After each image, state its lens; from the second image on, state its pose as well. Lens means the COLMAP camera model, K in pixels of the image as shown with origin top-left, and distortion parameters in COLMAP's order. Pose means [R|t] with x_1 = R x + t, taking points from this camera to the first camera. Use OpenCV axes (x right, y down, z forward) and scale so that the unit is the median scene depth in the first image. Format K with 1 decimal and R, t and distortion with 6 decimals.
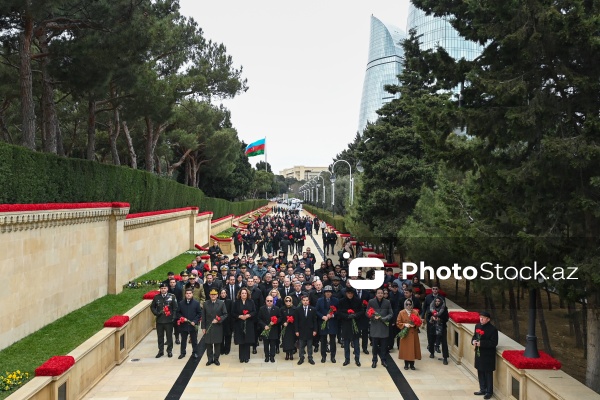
lens RADIAL K [[436.9, 0, 302.3], [0, 436.9, 198.2], [0, 0, 1]] dist [-0.002060, -0.002684]
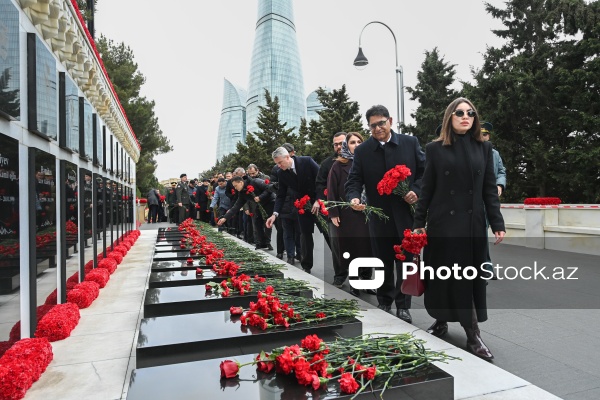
lens RADIAL K [[433.5, 0, 297.0], [0, 433.5, 201.8], [0, 0, 1]] dist [-0.000629, -0.007168]
pose [[0.946190, -0.013629, 0.323324, -0.132059], [0.014642, 0.999893, -0.000700, 0.018972], [-0.323280, 0.005396, 0.946288, -0.727501]]
